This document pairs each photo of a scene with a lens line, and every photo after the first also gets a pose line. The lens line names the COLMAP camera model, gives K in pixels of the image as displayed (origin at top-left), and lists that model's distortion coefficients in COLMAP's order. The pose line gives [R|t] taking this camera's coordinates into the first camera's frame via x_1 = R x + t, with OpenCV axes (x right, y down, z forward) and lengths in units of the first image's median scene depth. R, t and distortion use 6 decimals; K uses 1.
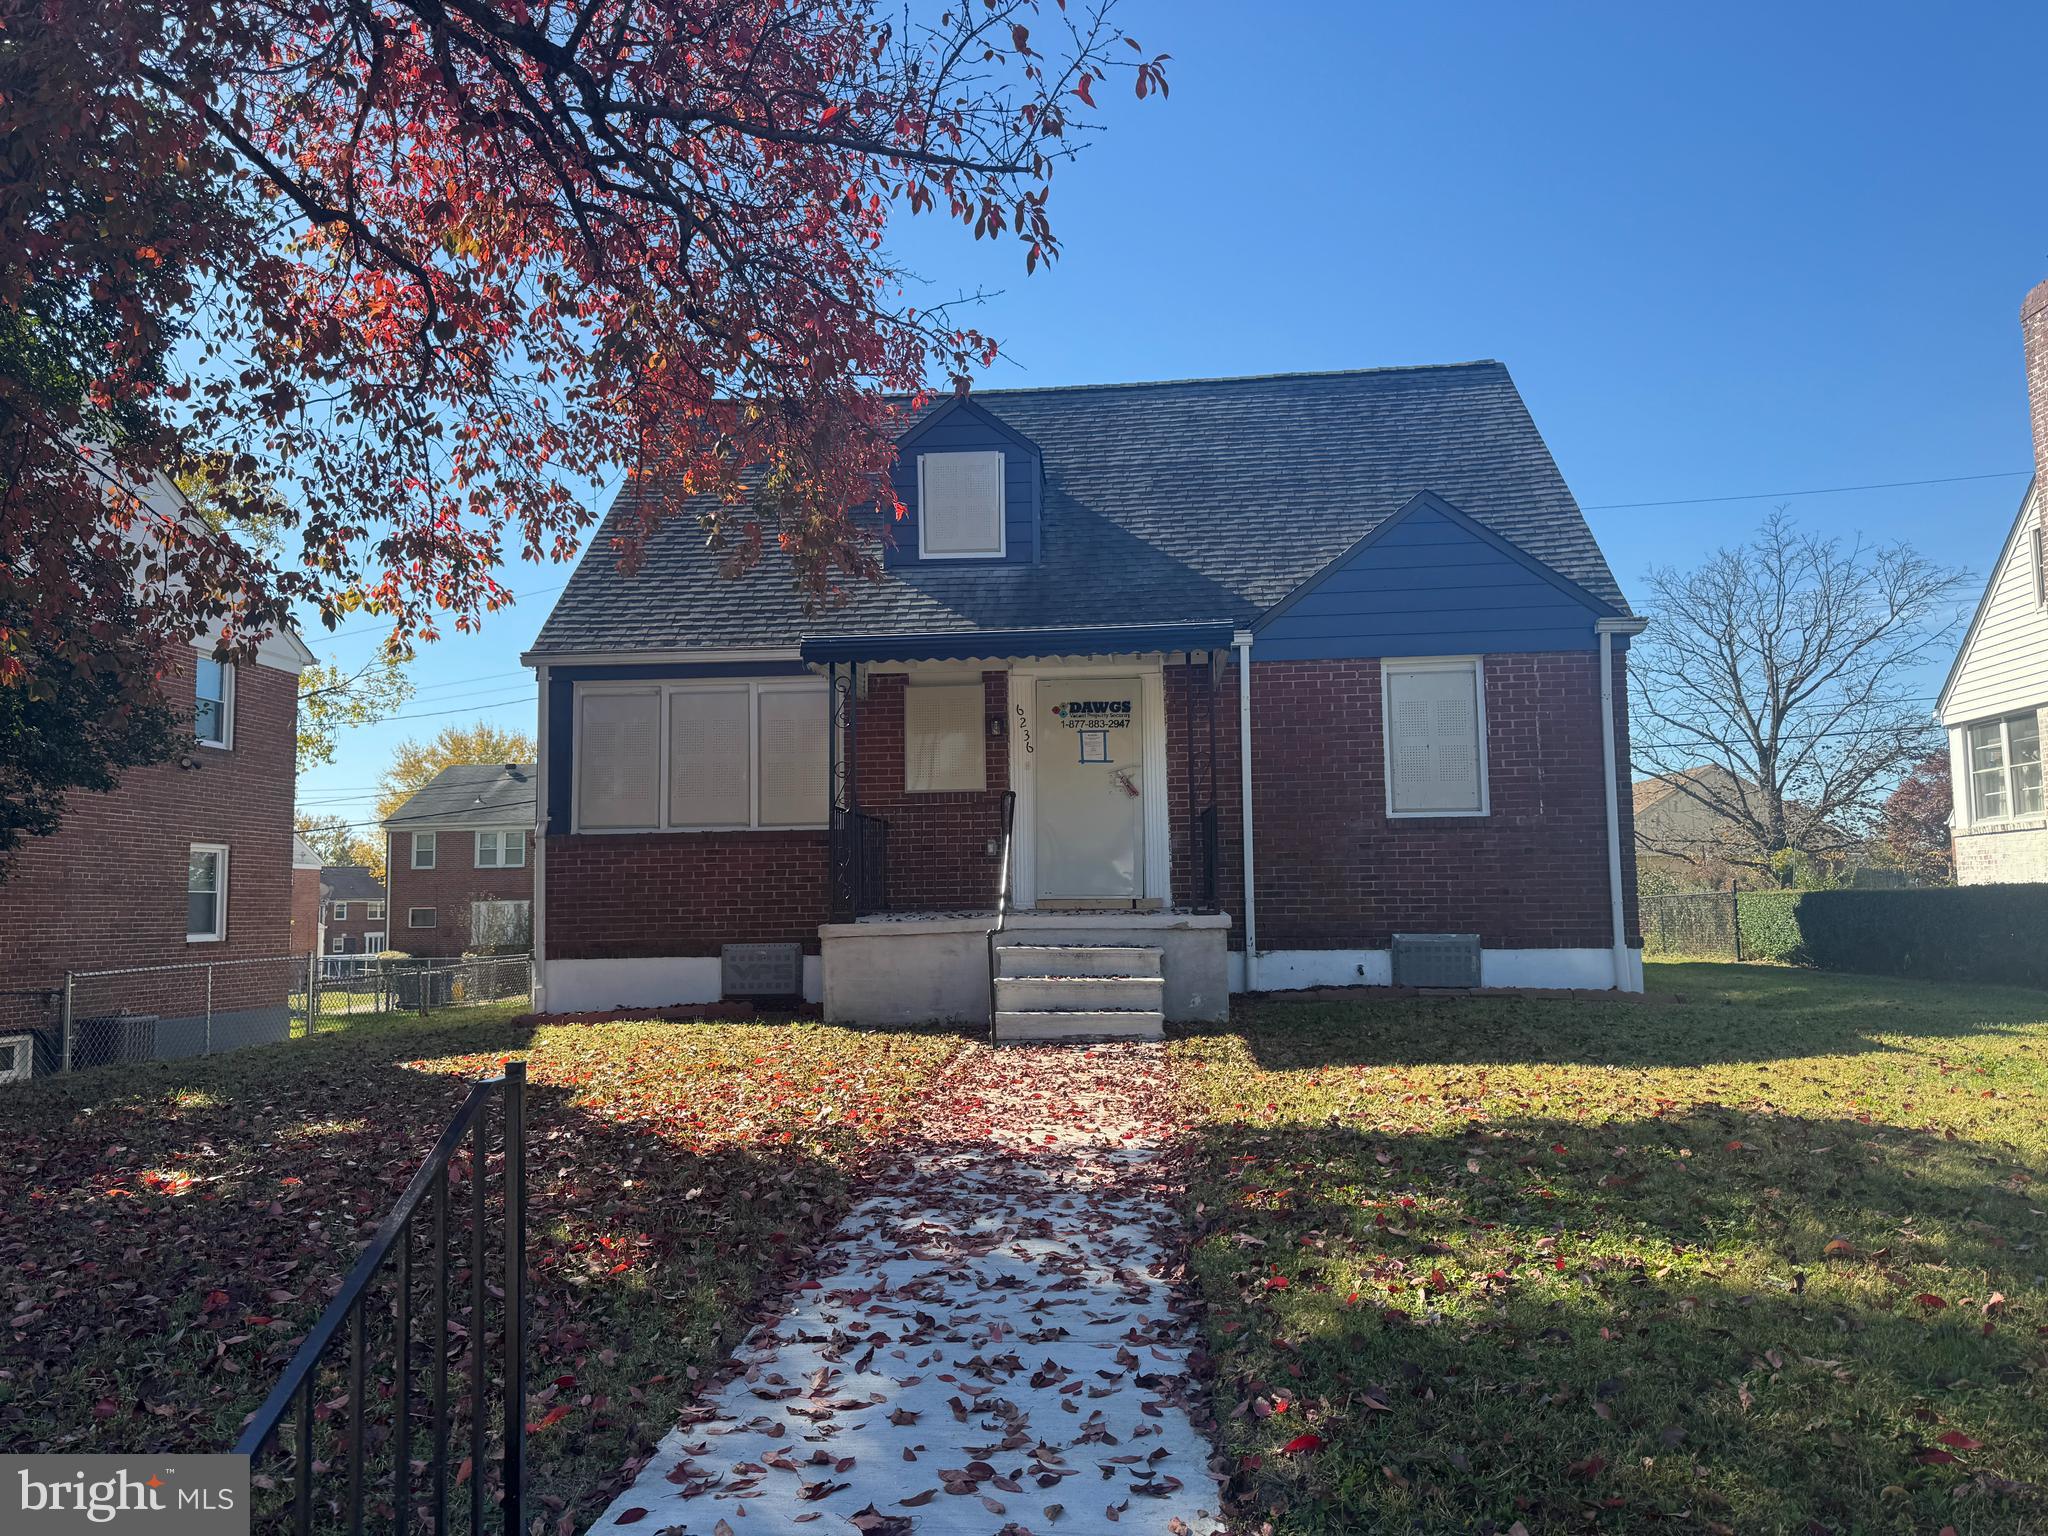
lens RADIAL K [[1445.1, 0, 1024.0], [0, 1445.1, 768.0], [0, 0, 1]] dist [0.000734, -0.000046]
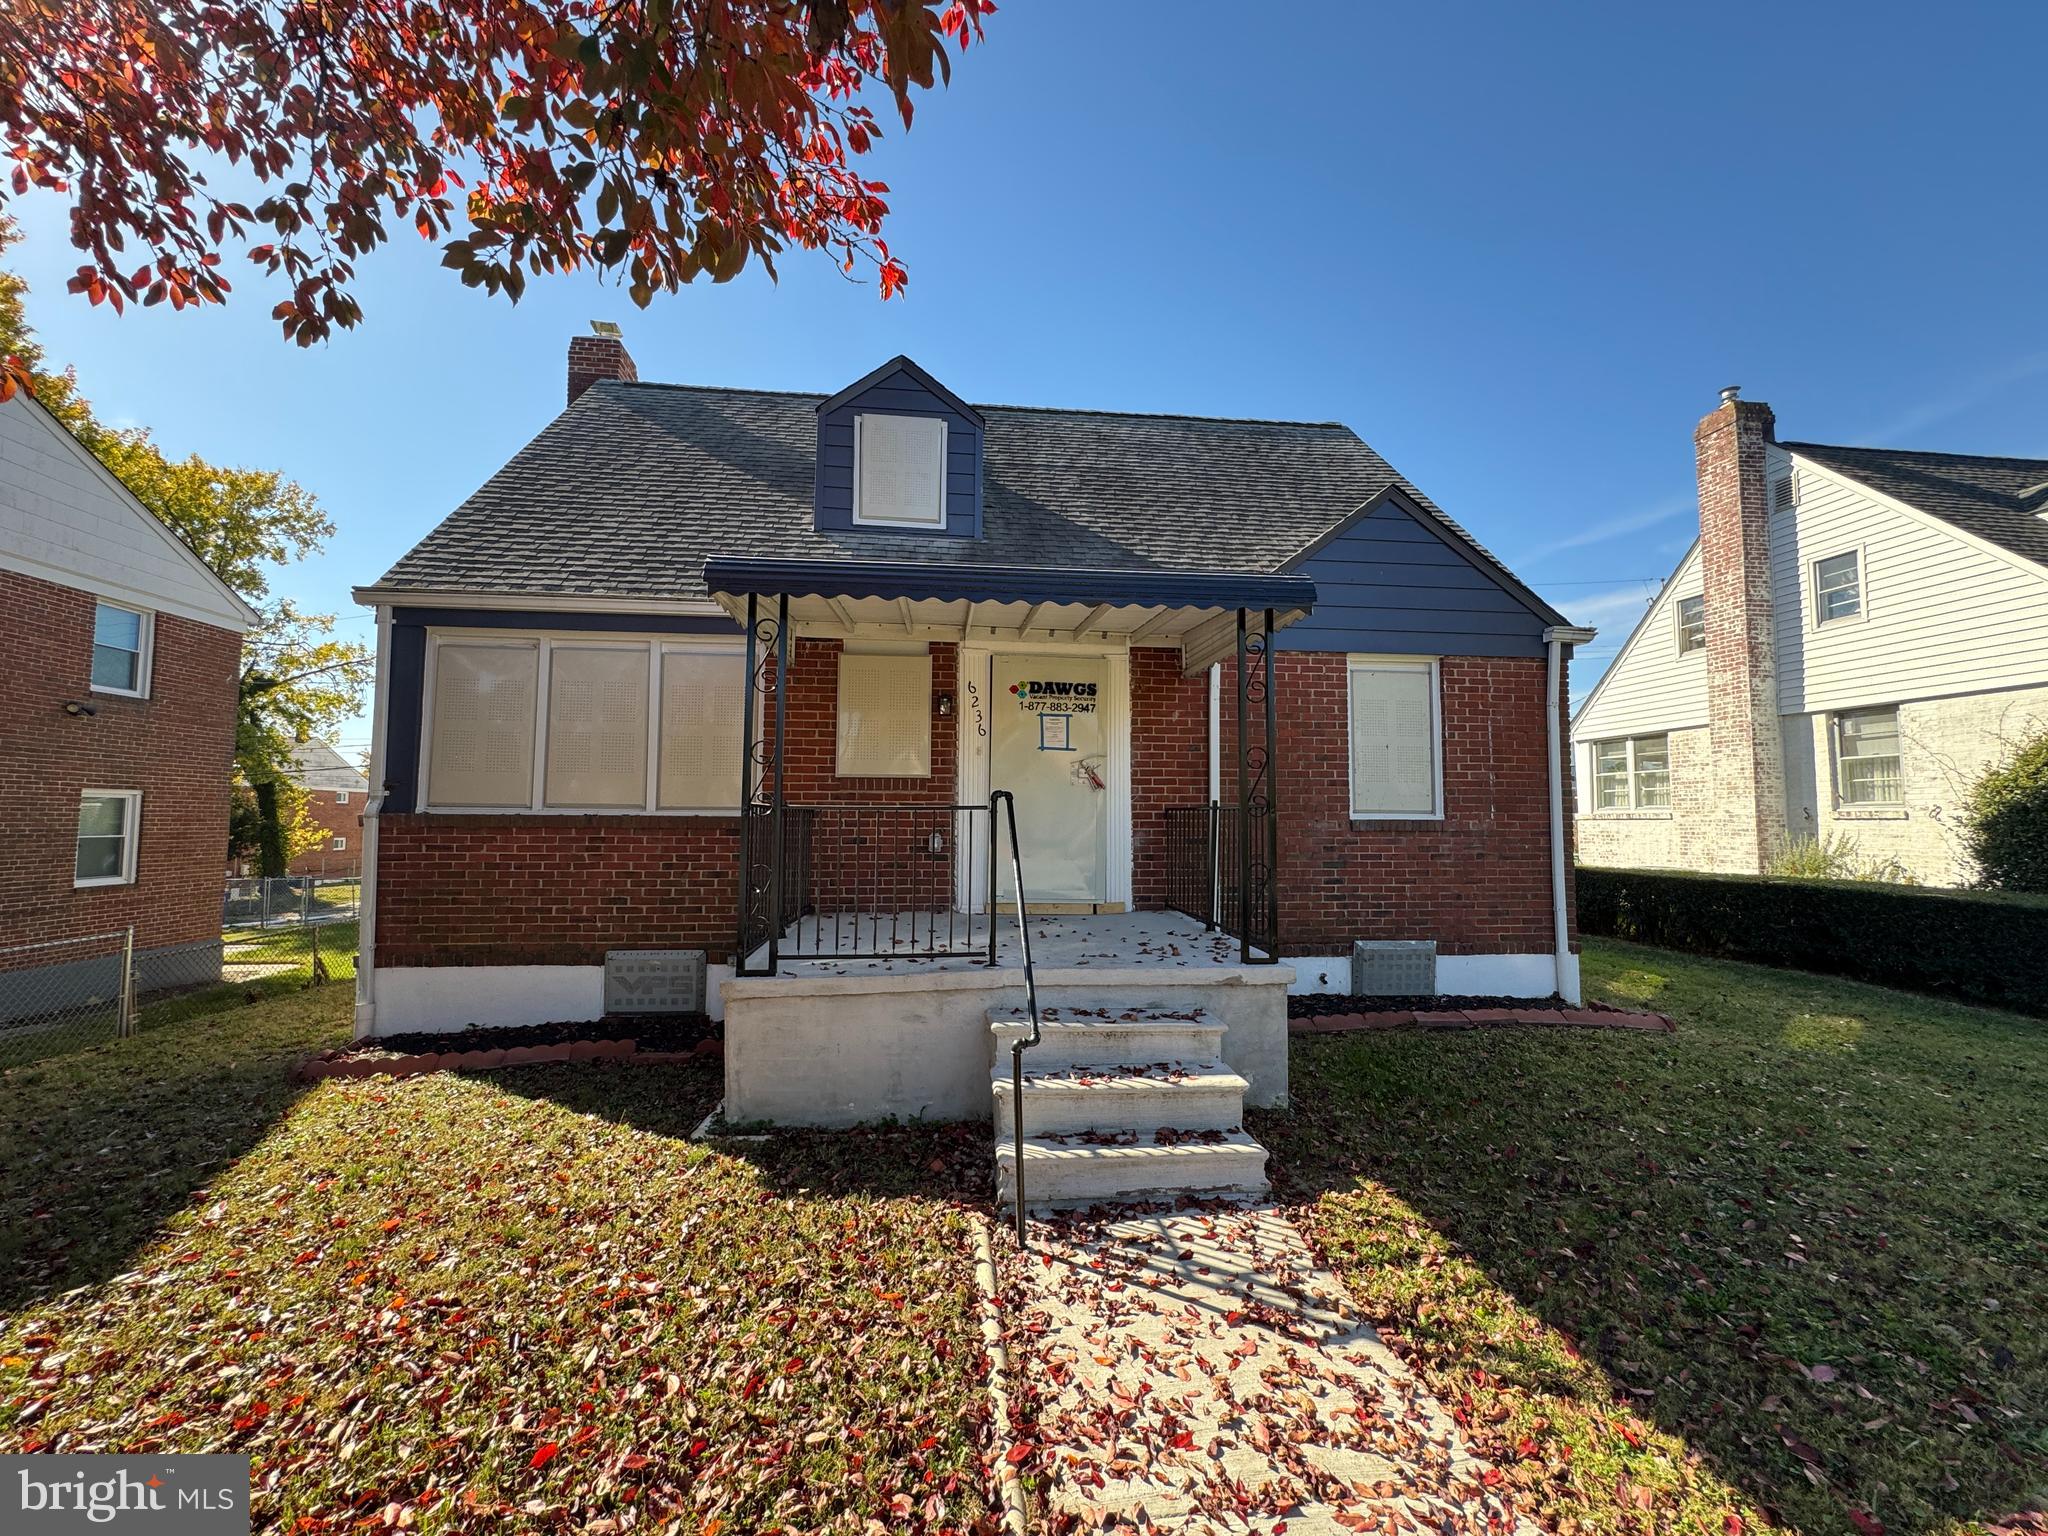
lens RADIAL K [[799.1, 0, 1024.0], [0, 799.1, 768.0], [0, 0, 1]] dist [-0.036184, 0.015768]
pose [[0.980153, 0.033117, 0.195458, -0.065443], [-0.039618, 0.998781, 0.029444, -0.006490], [-0.194245, -0.036603, 0.980270, 0.513189]]
